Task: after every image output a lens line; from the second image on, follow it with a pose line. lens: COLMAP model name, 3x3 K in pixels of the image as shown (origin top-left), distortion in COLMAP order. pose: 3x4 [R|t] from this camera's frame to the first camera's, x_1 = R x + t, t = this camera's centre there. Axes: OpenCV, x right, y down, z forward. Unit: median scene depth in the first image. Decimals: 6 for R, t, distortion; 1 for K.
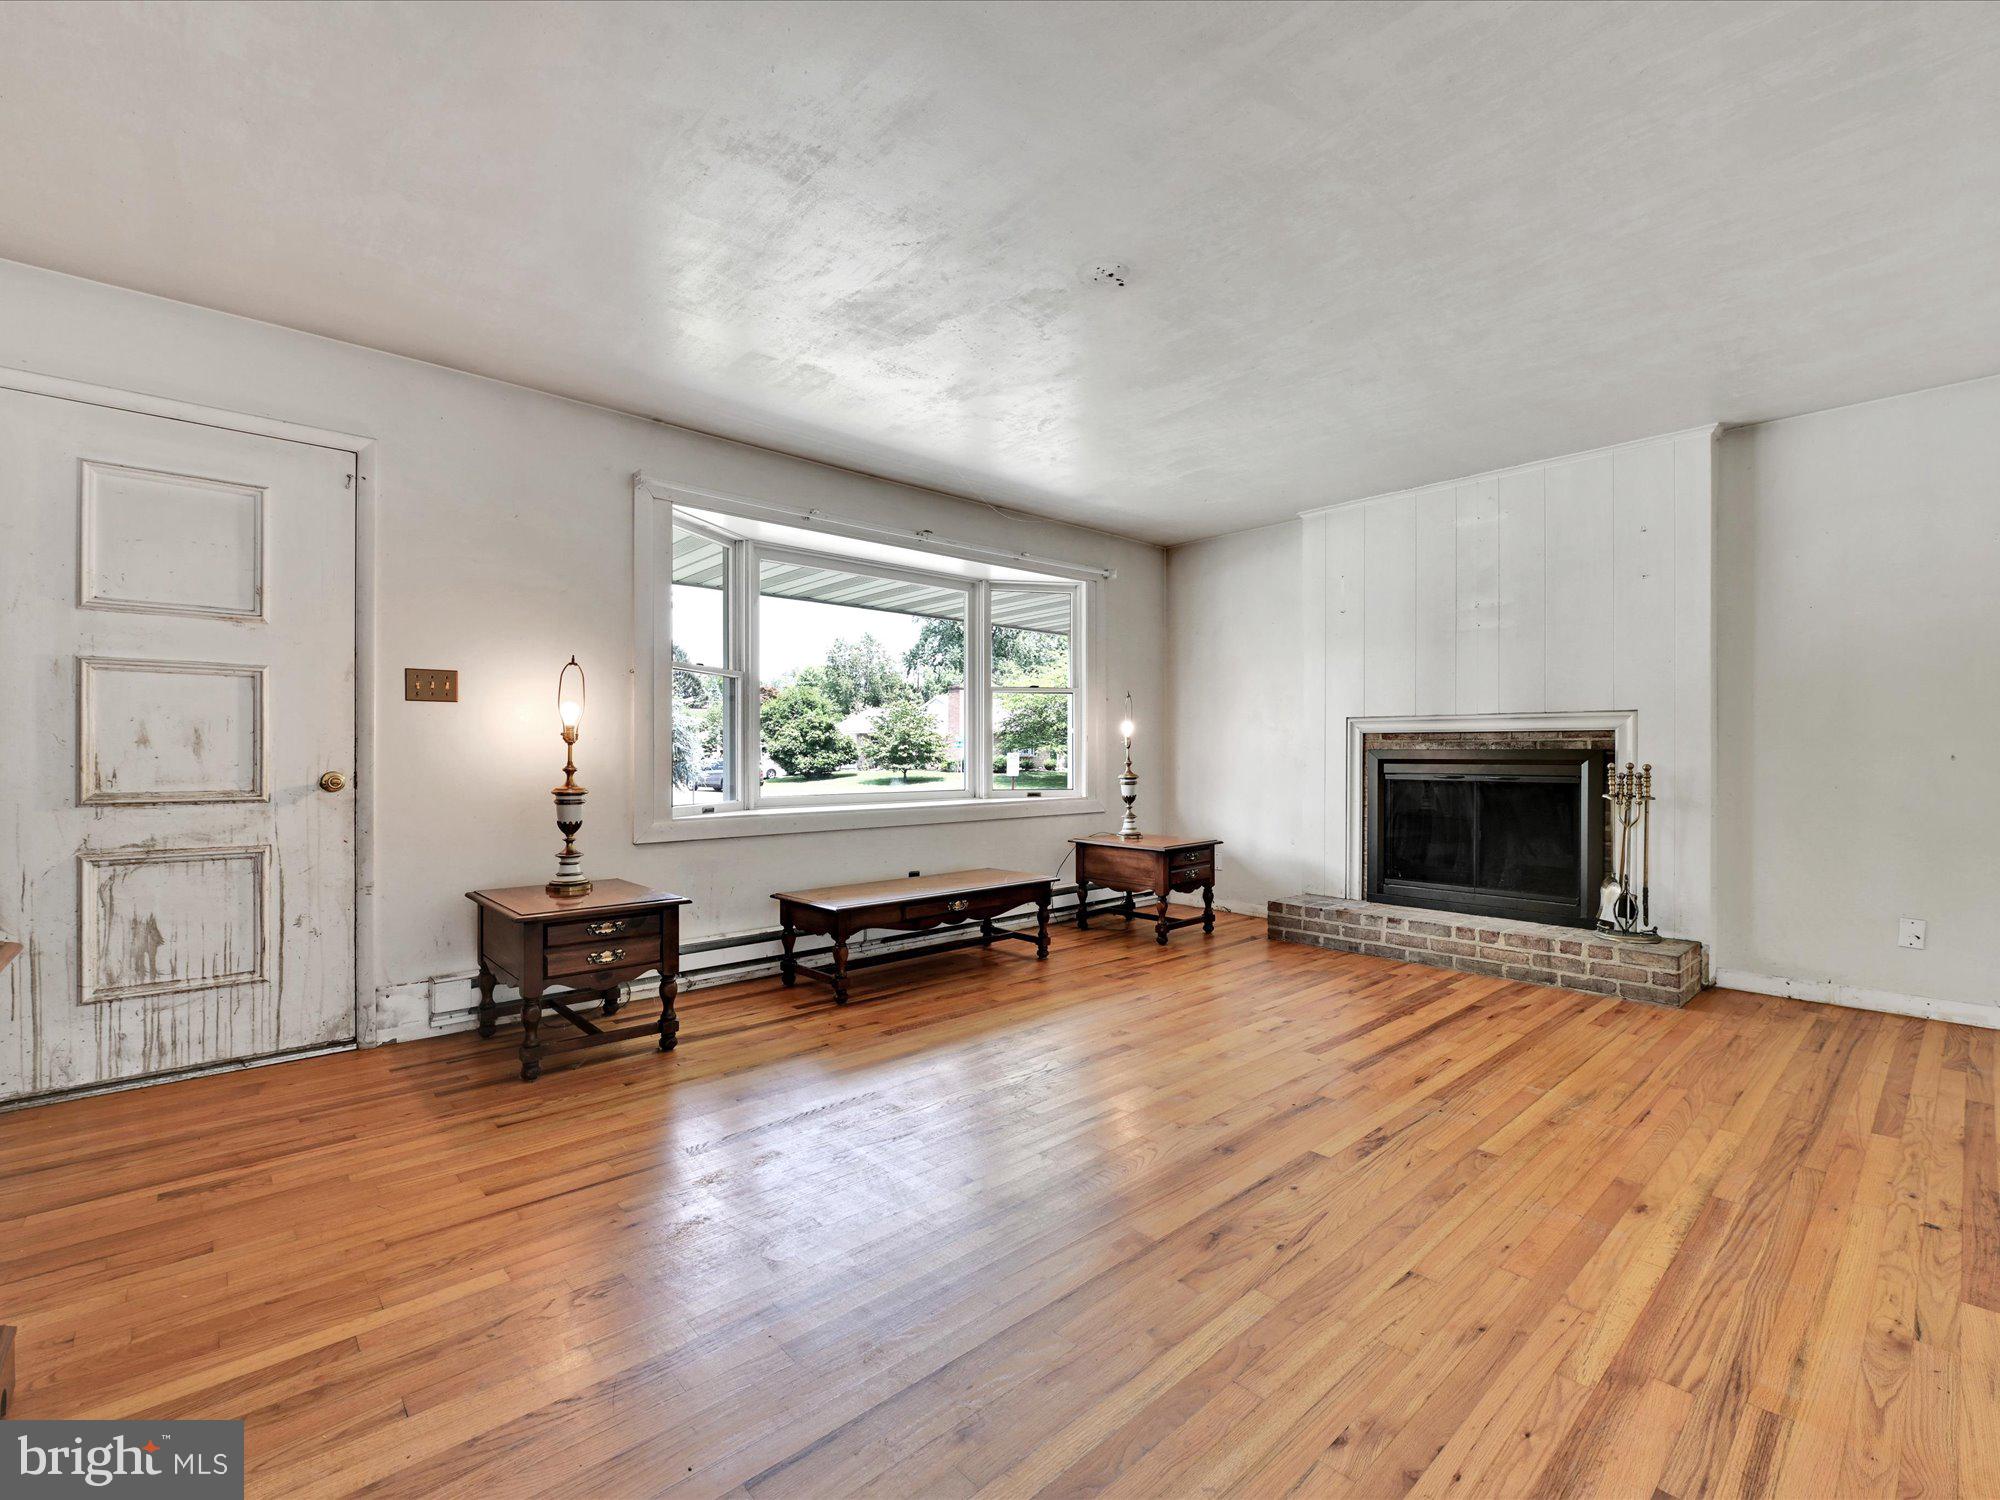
lens RADIAL K [[891.3, 0, 993.3], [0, 891.3, 757.4], [0, 0, 1]] dist [-0.005174, -0.000668]
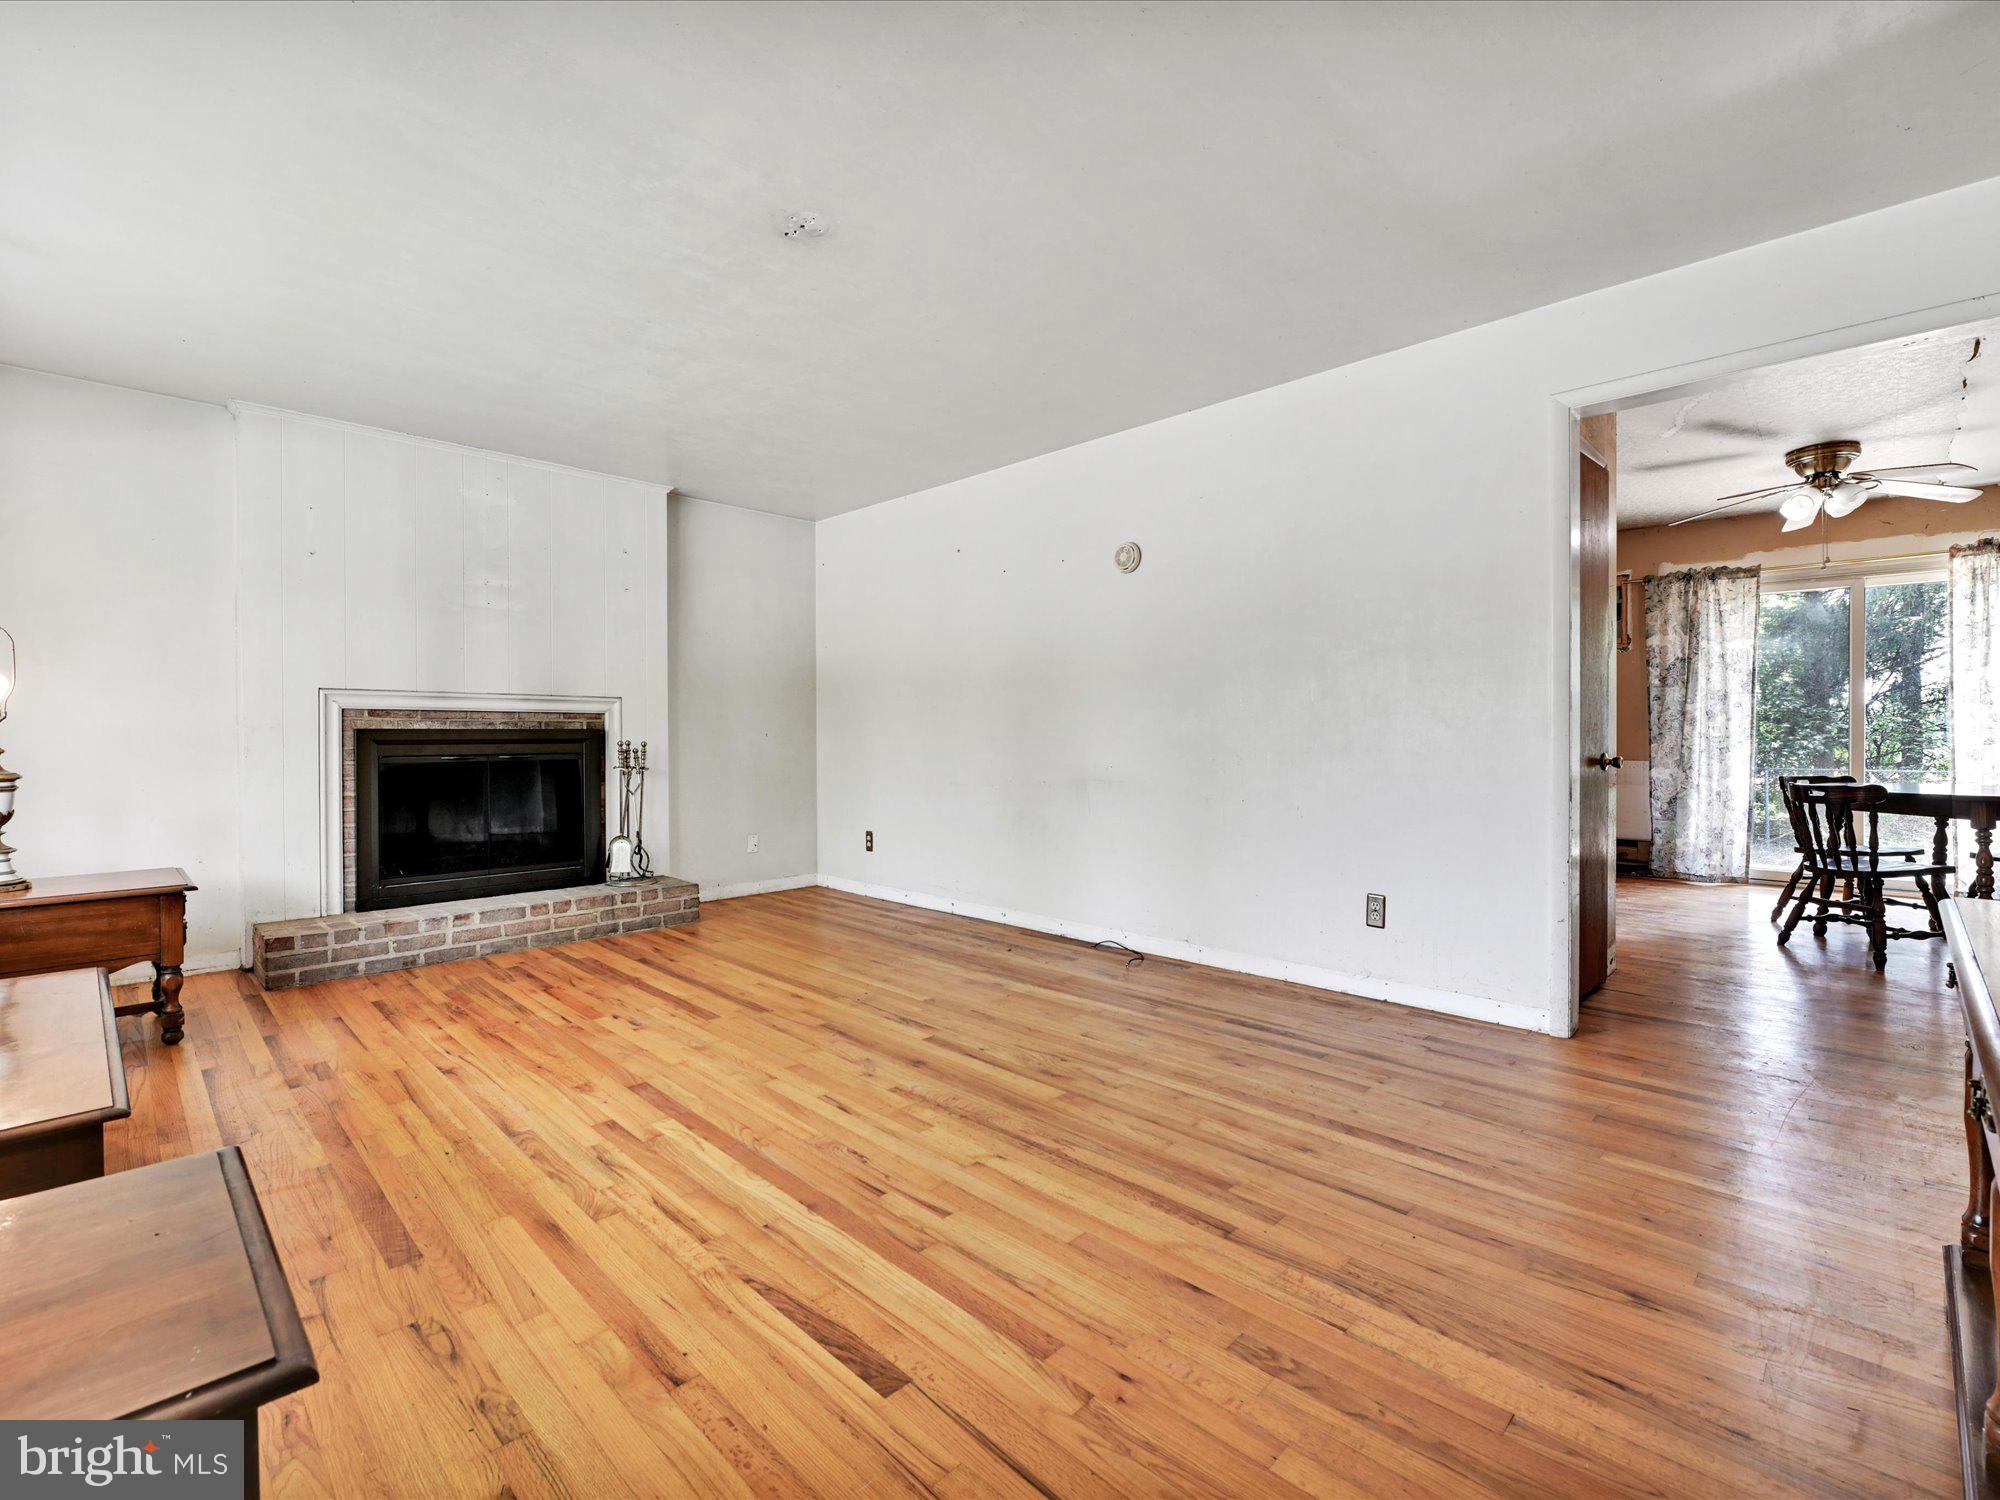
lens RADIAL K [[916.1, 0, 991.6], [0, 916.1, 734.1], [0, 0, 1]] dist [-0.006669, -0.001003]
pose [[-0.056900, -0.001403, 0.998379, -0.559825], [0.009296, 0.999955, 0.001935, -0.000168], [-0.998337, 0.009391, -0.056884, 0.560303]]
